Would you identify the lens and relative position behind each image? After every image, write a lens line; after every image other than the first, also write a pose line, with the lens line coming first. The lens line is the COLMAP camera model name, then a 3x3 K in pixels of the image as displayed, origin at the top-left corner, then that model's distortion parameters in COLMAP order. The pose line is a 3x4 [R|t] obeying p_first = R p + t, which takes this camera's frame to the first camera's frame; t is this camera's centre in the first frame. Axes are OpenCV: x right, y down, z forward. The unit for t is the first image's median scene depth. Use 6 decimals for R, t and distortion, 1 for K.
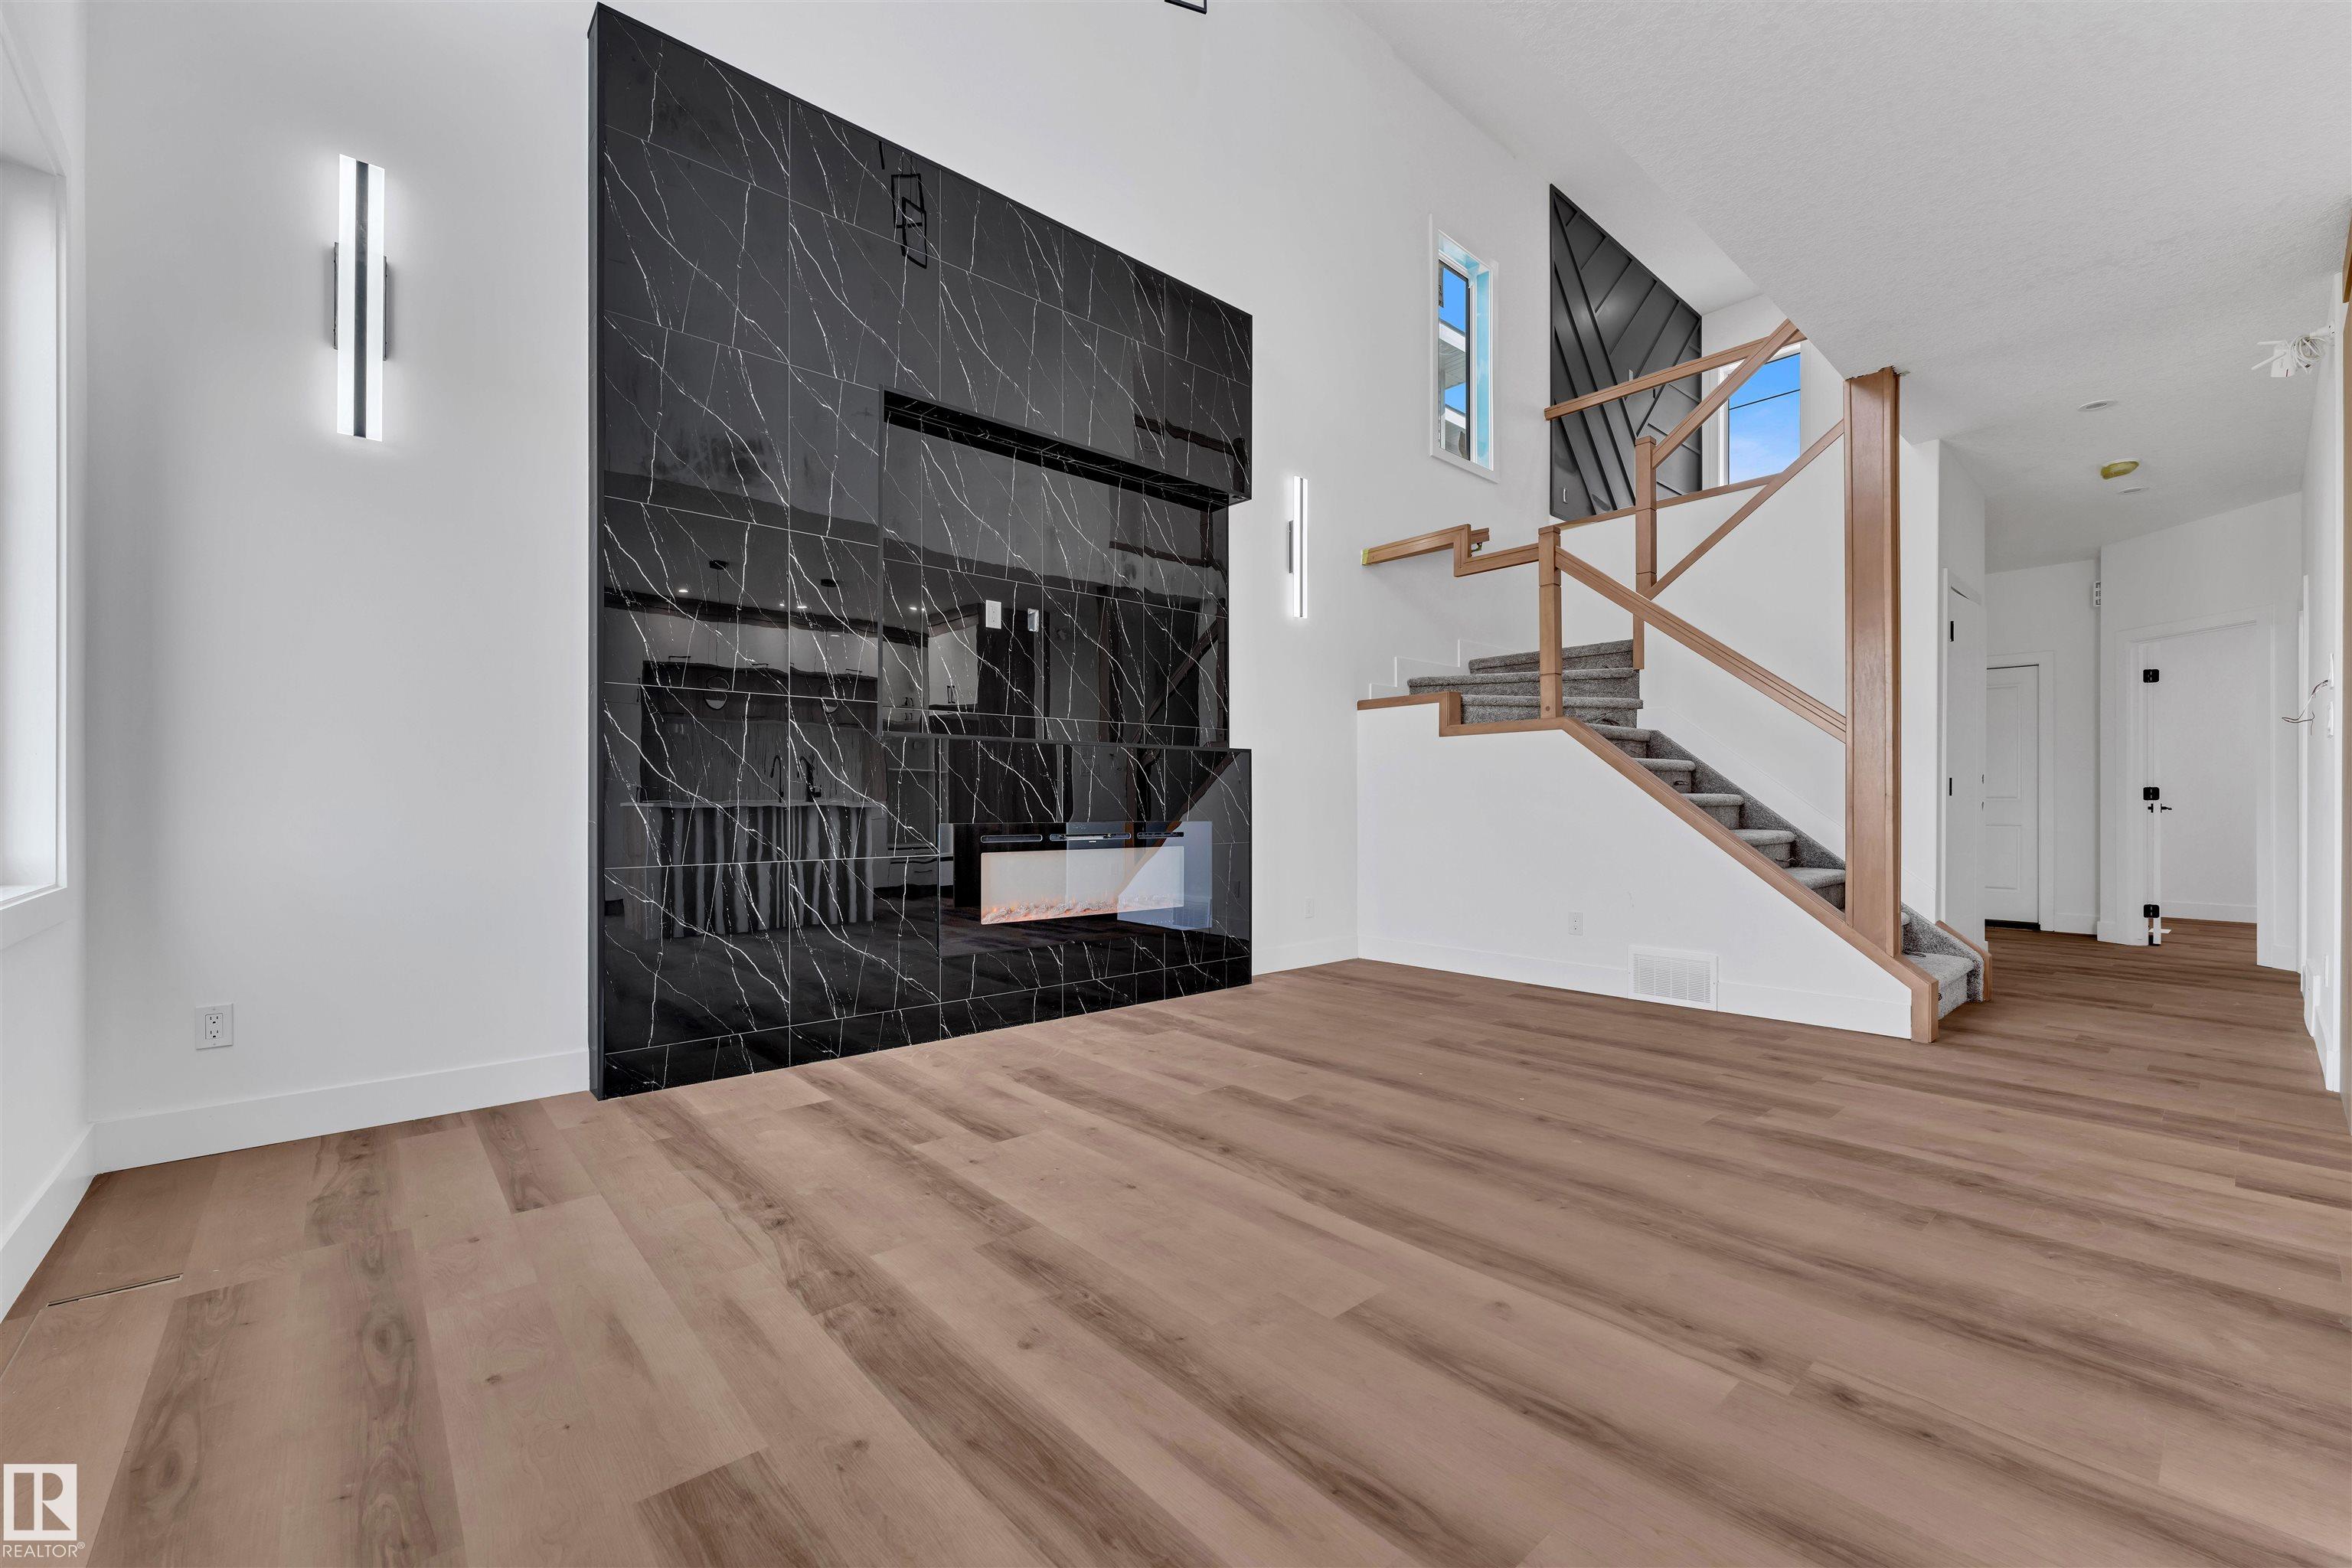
lens RADIAL K [[951.9, 0, 1165.6], [0, 951.9, 816.0], [0, 0, 1]] dist [-0.007749, 0.001041]
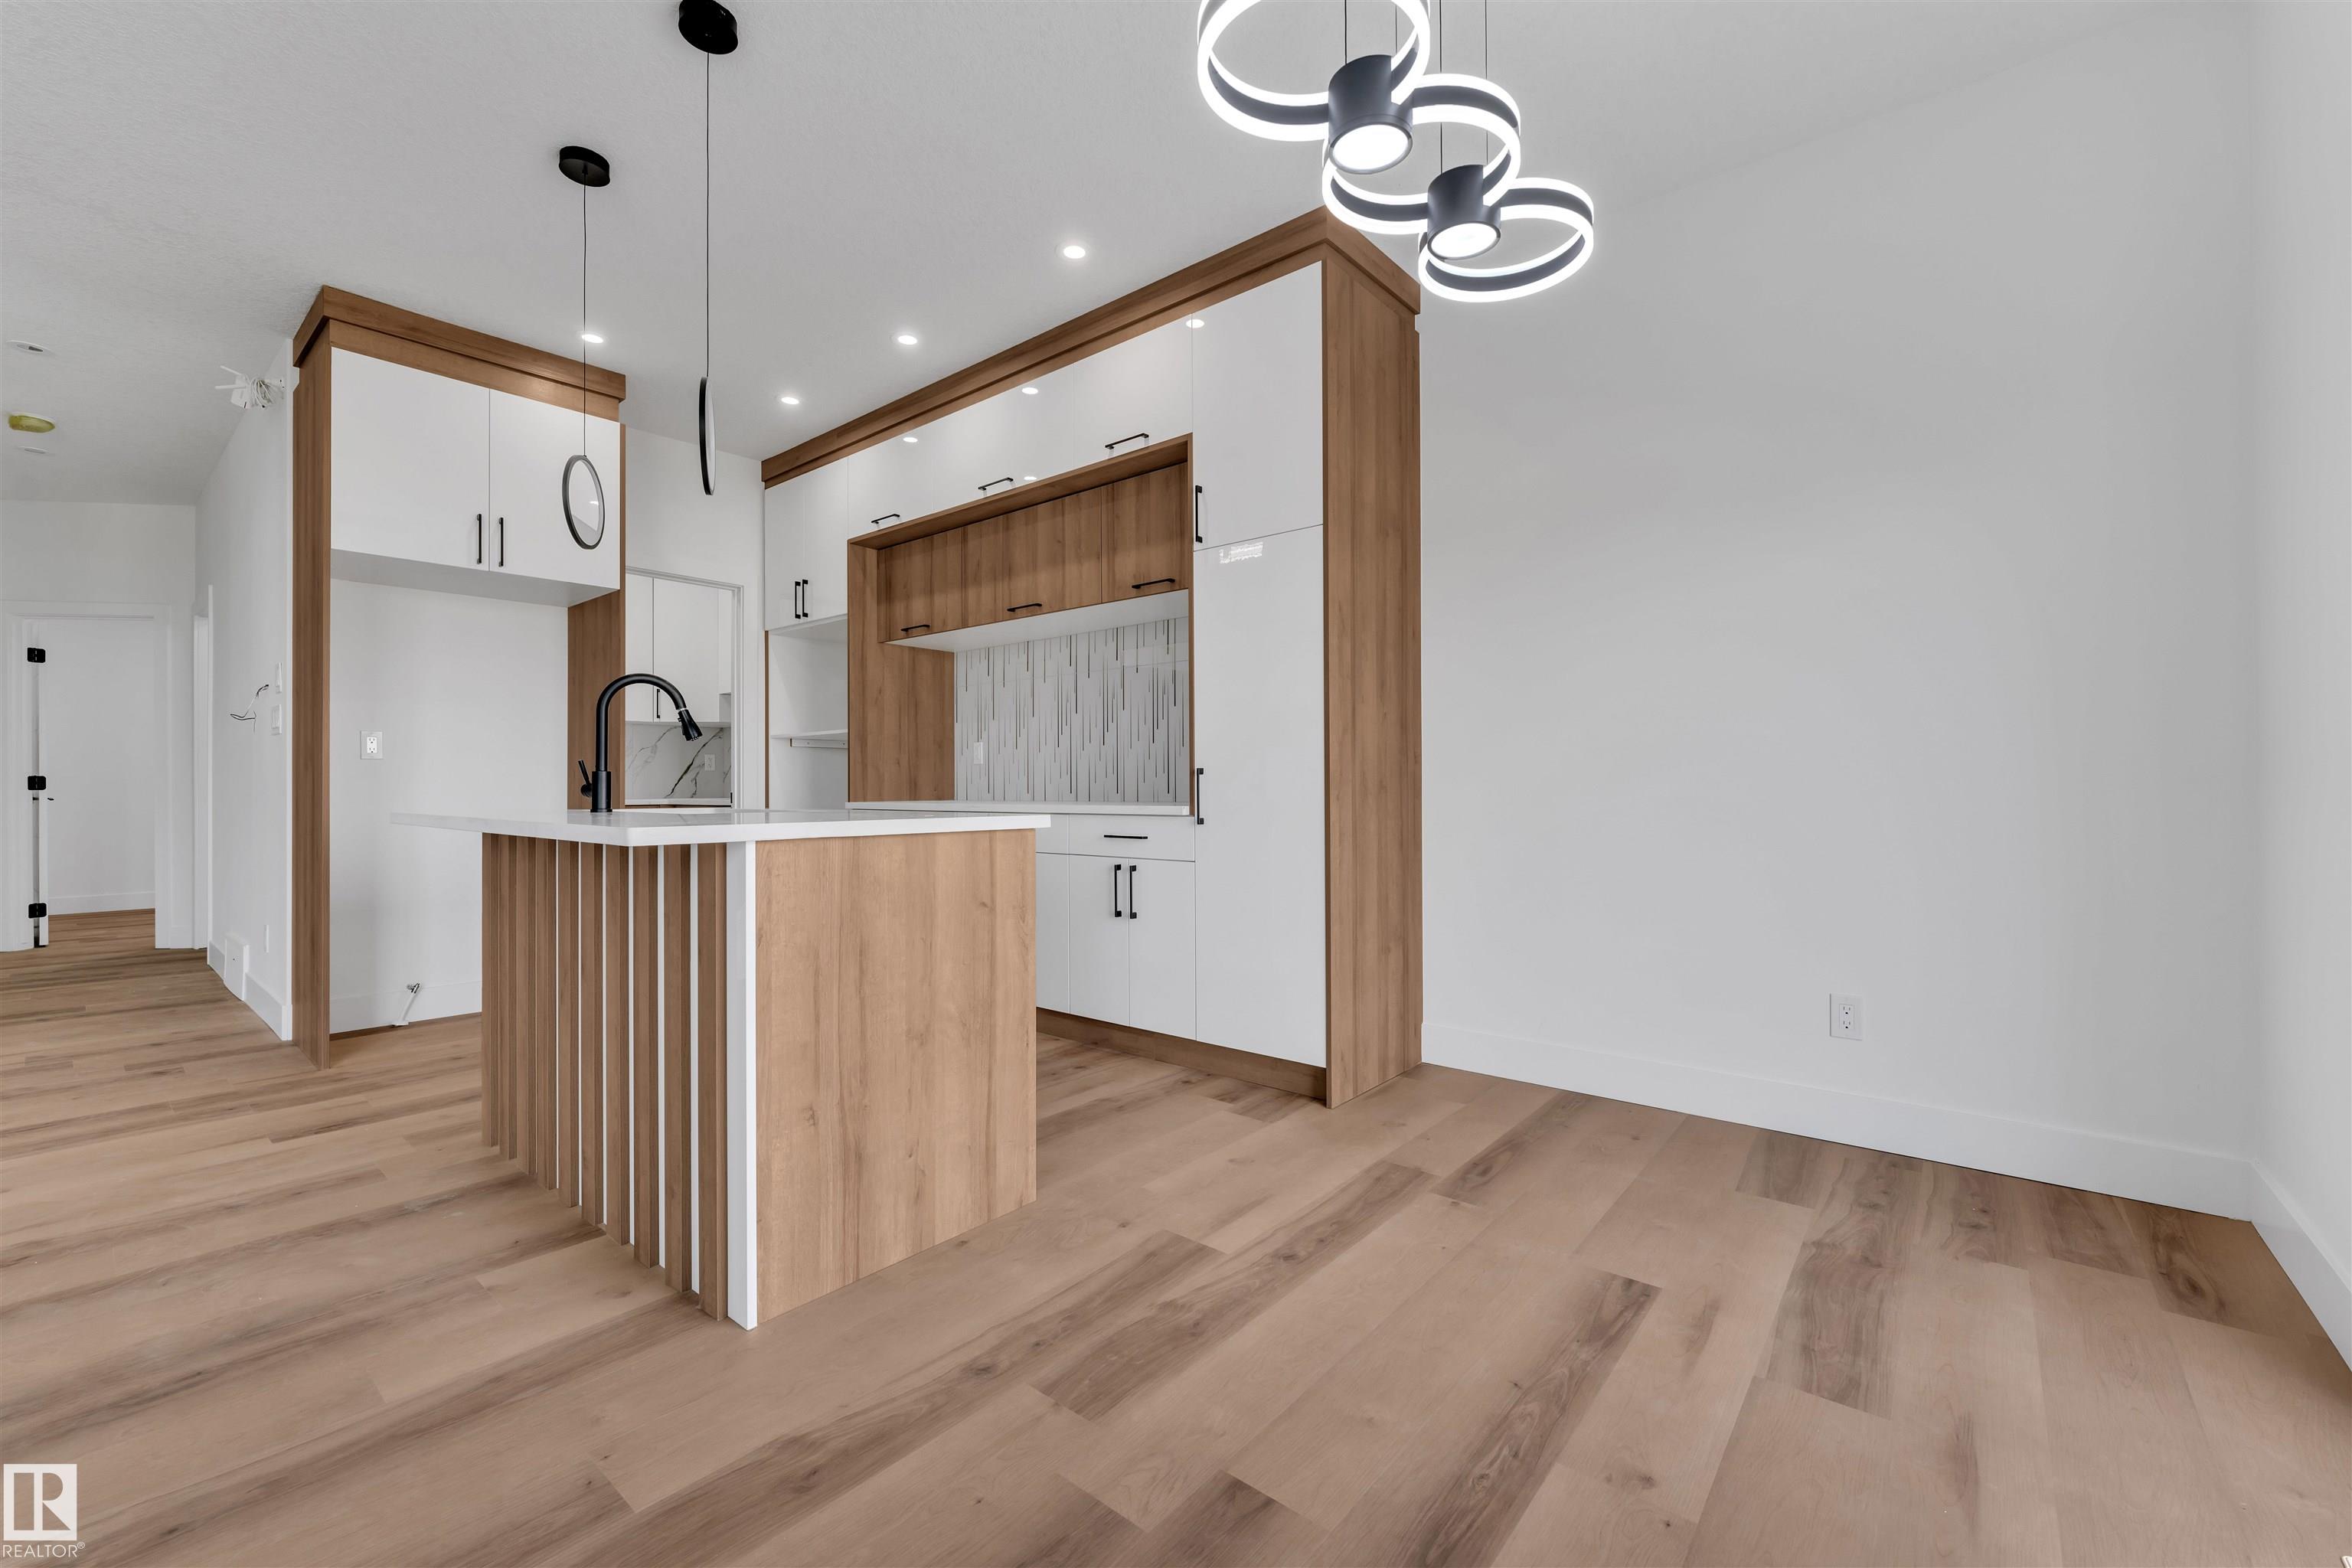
lens RADIAL K [[951.9, 0, 1173.8], [0, 951.9, 784.0], [0, 0, 1]] dist [-0.007749, 0.001041]
pose [[-0.155463, 0.003677, 0.987835, -0.091182], [0.019477, 0.999810, -0.000657, -0.001053], [-0.987650, 0.019138, -0.155505, 0.114599]]
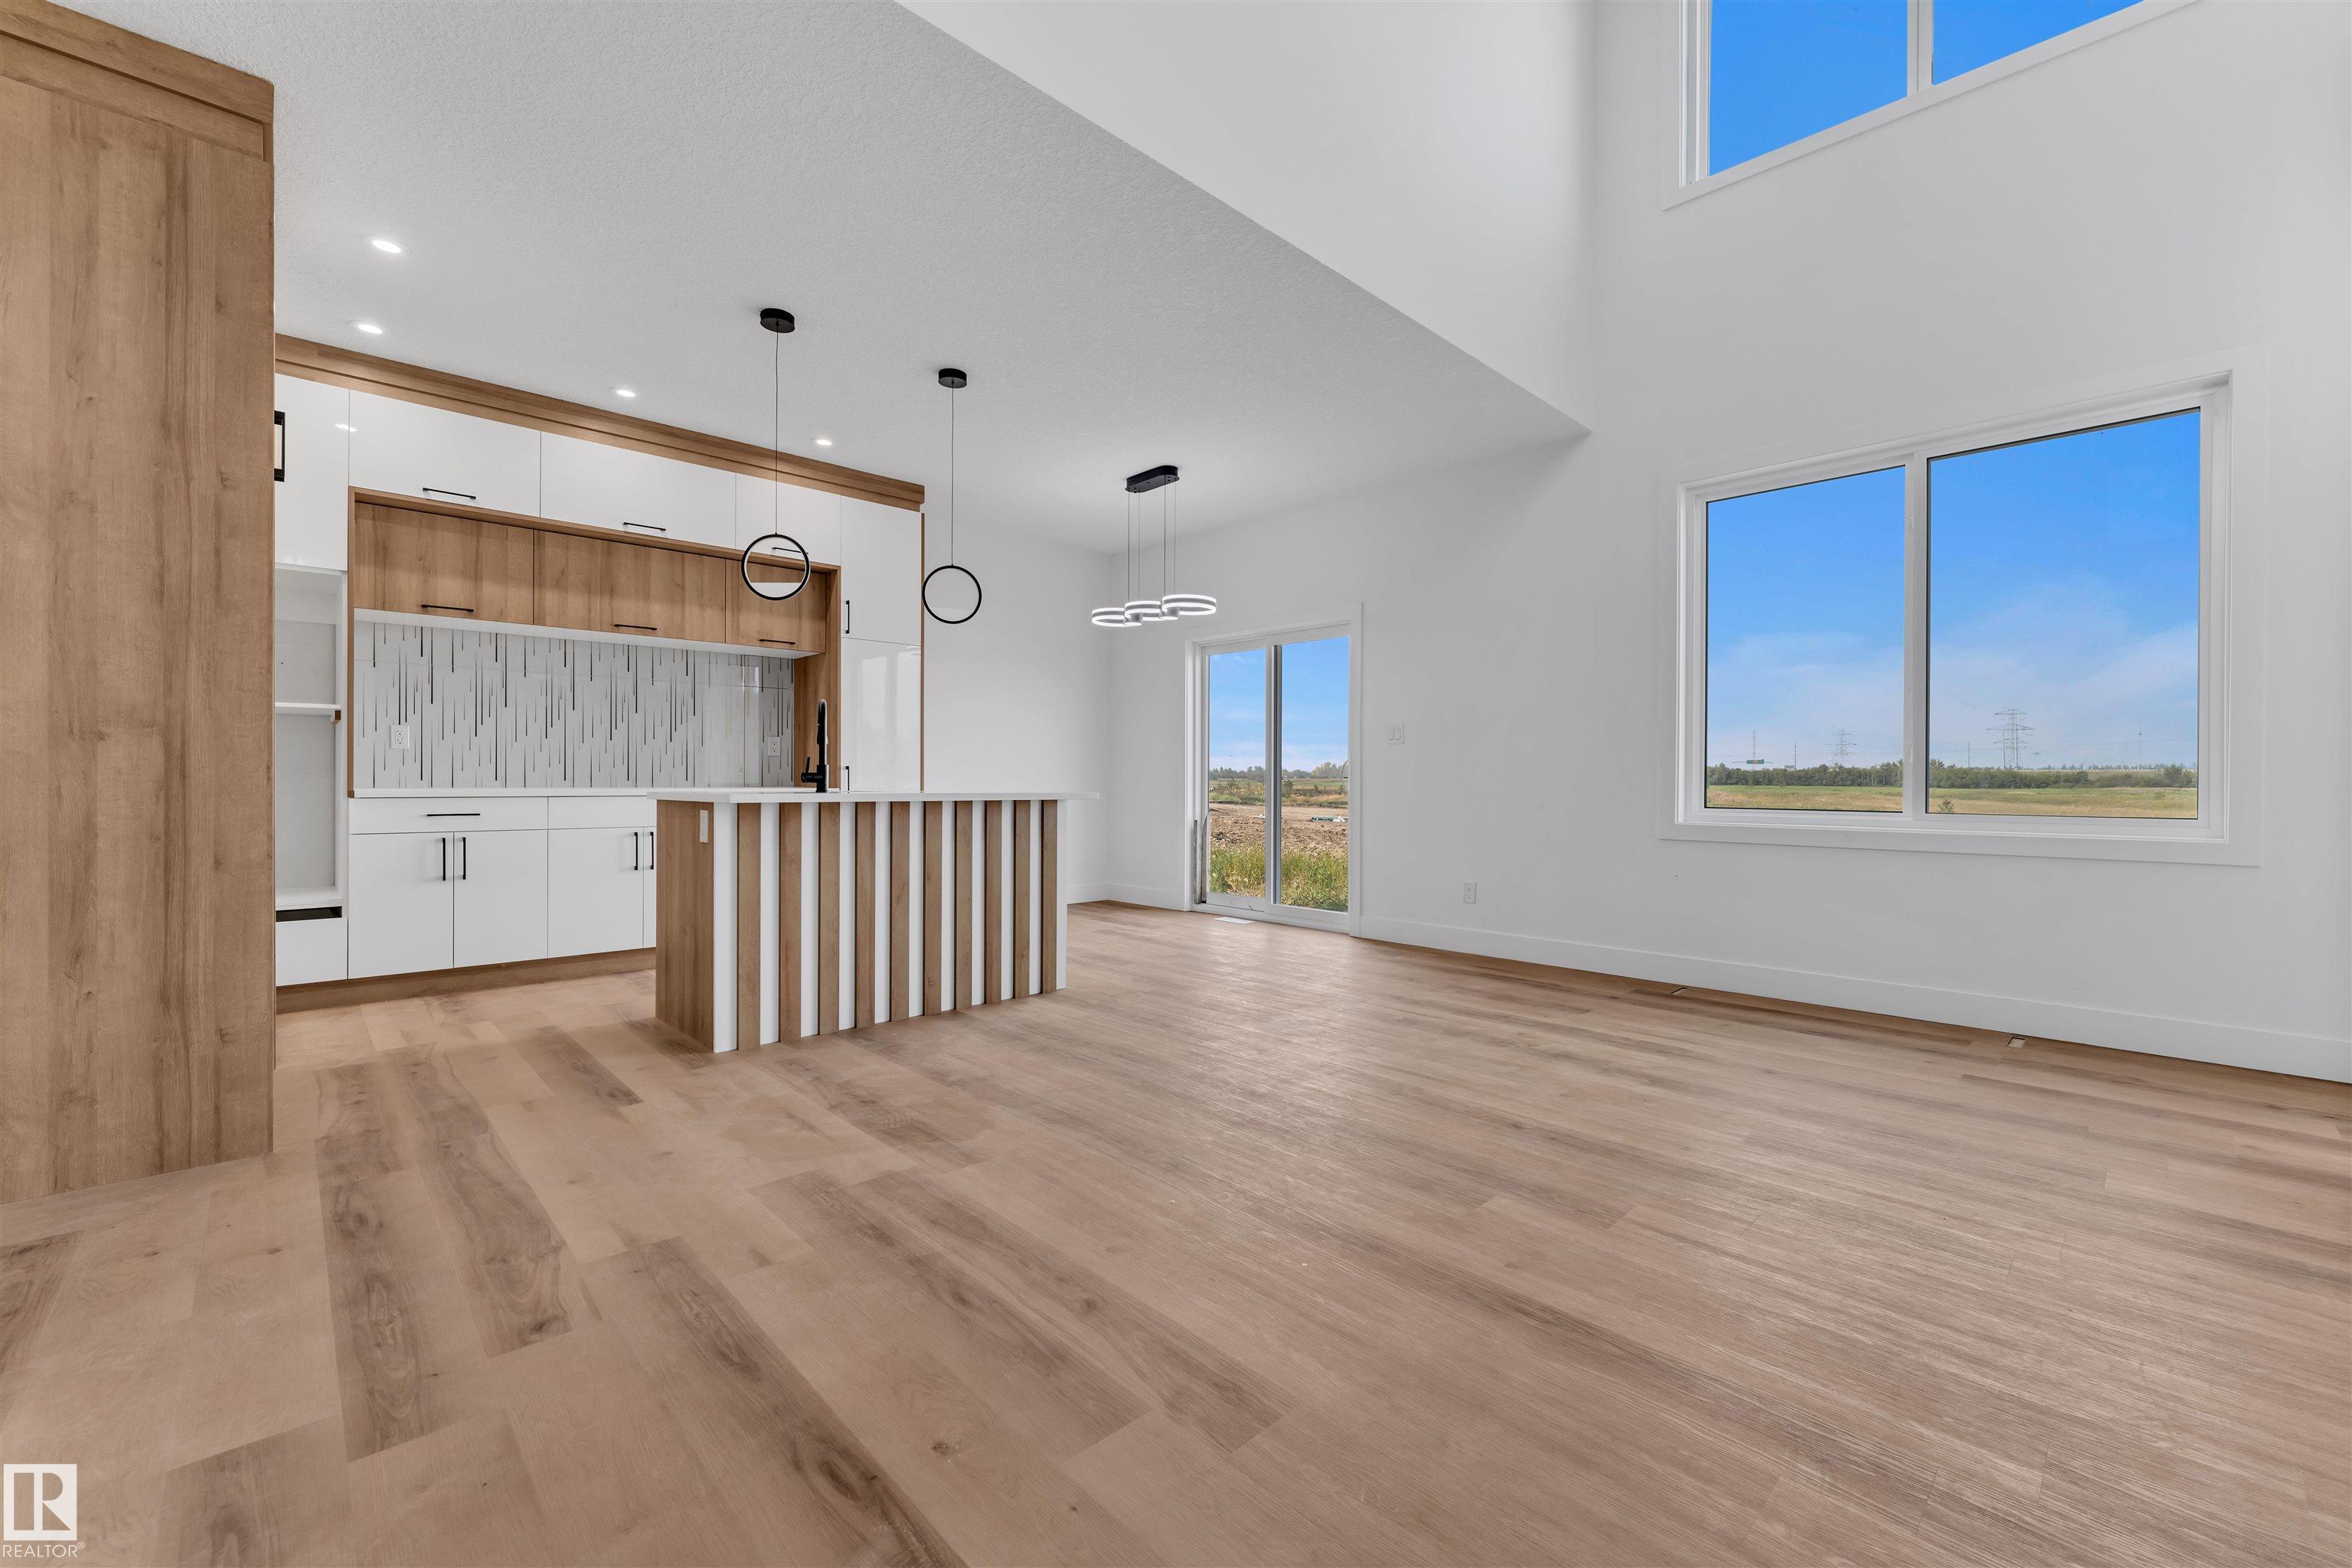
lens RADIAL K [[951.9, 0, 1170.0], [0, 951.9, 782.6], [0, 0, 1]] dist [-0.007749, 0.001041]
pose [[-0.998981, -0.006358, -0.044685, 0.450765], [-0.007259, 0.999773, 0.020040, -0.029390], [0.044547, 0.020344, -0.998800, 1.867767]]
